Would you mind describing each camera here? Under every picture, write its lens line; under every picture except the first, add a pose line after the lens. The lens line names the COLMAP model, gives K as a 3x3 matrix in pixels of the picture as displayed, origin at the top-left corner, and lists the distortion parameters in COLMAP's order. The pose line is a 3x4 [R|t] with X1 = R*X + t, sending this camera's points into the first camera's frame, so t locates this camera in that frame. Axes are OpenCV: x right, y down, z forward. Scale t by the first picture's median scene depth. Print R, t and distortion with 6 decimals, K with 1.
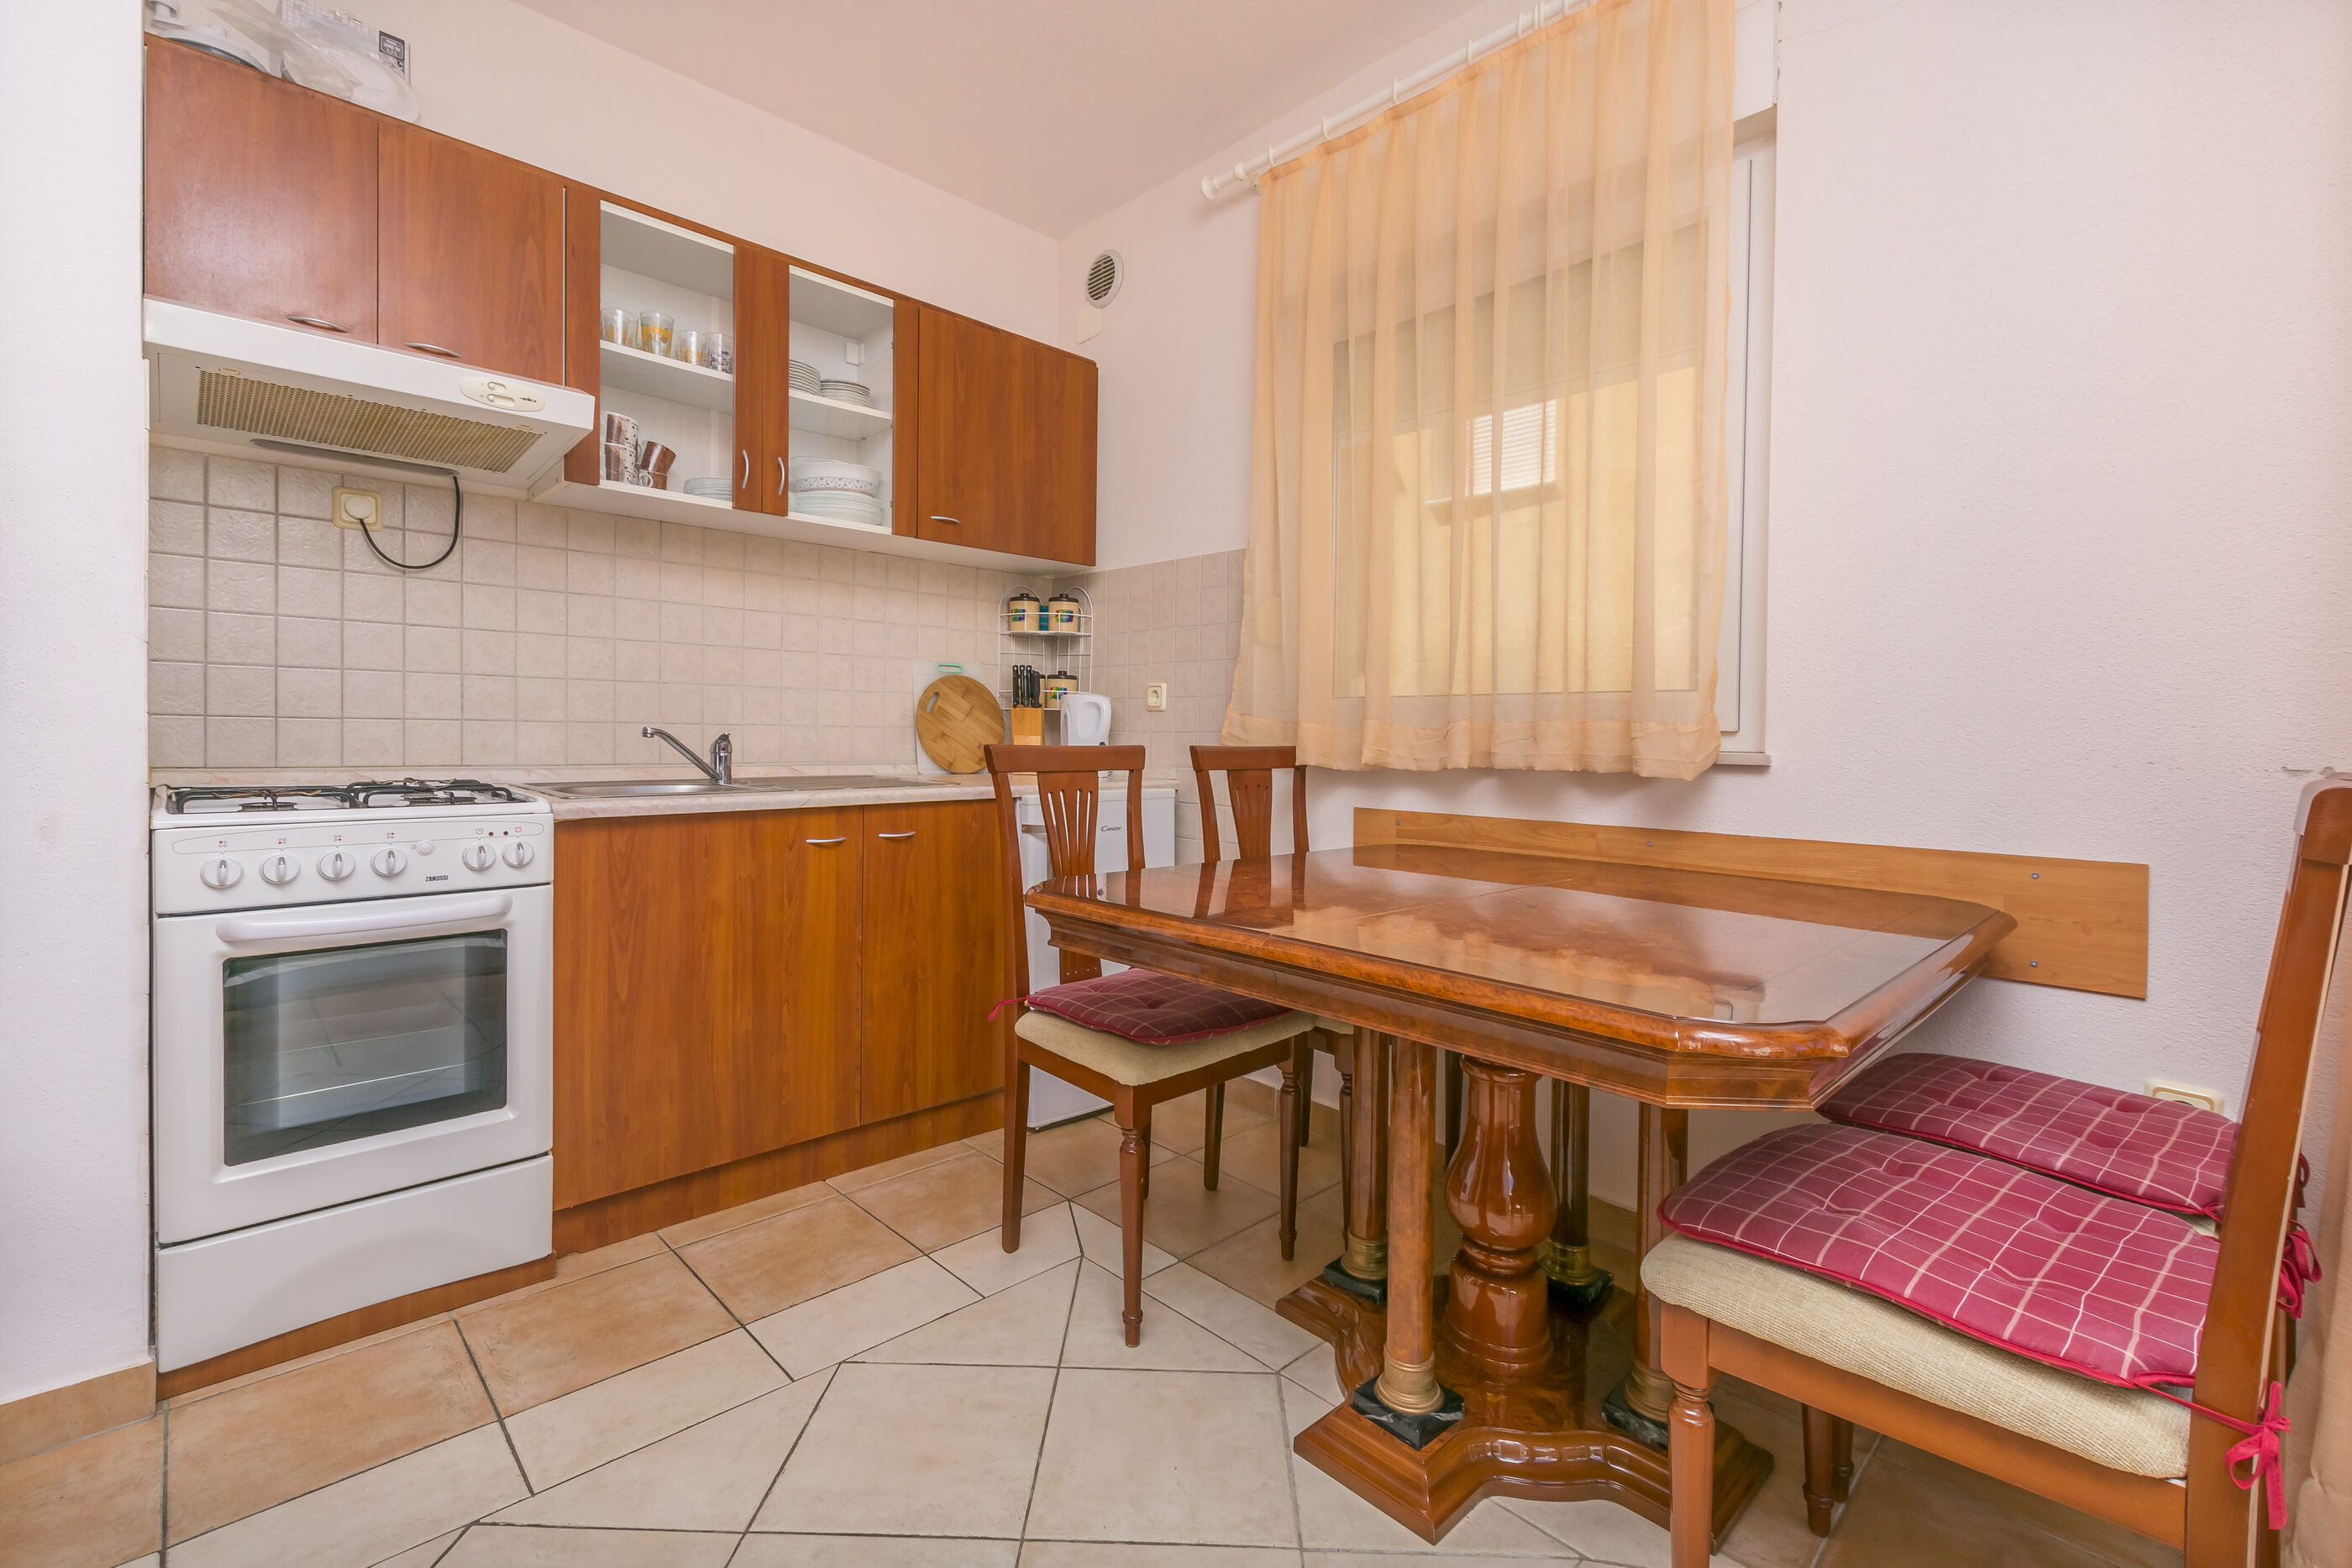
lens RADIAL K [[1046.3, 0, 1190.7], [0, 1046.3, 774.1], [0, 0, 1]] dist [0.020689, -0.009091]
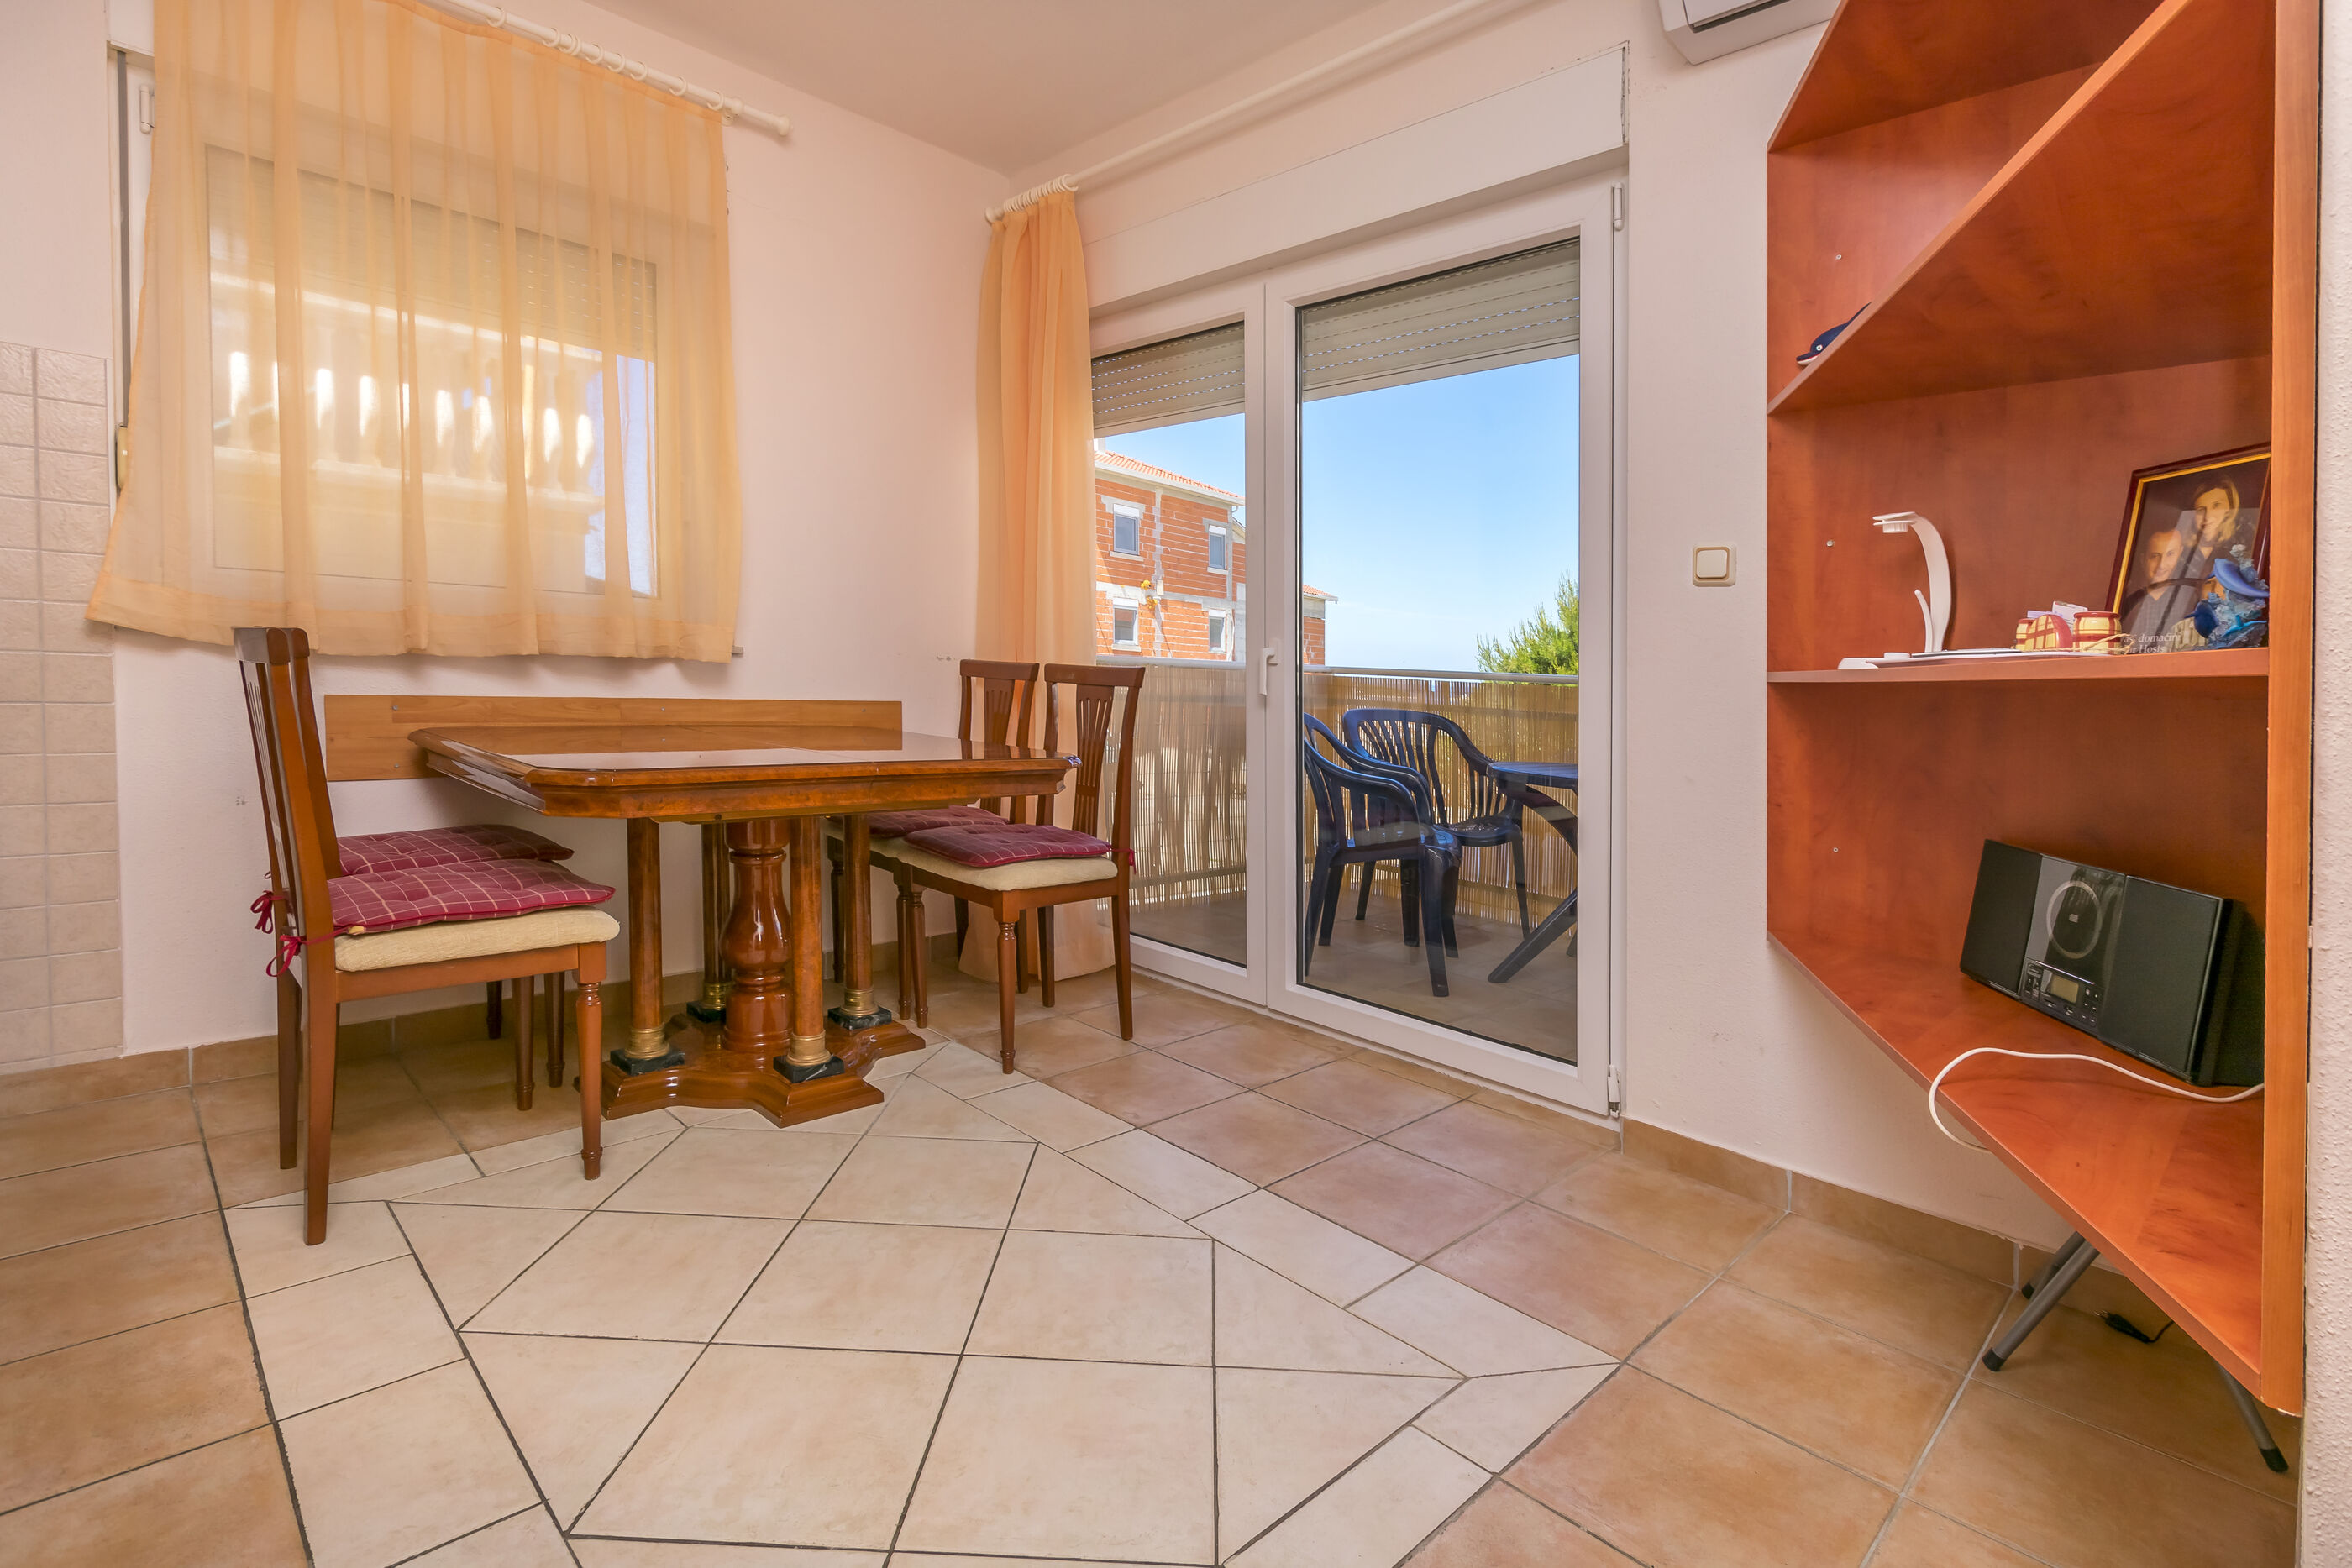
lens RADIAL K [[1073.9, 0, 1176.7], [0, 1073.9, 792.3], [0, 0, 1]] dist [0.029919, -0.022004]
pose [[0.027378, -0.142591, 0.989403, -1.172122], [-0.018552, 0.989531, 0.143123, -0.050298], [-0.999453, -0.022274, 0.024446, 0.362137]]
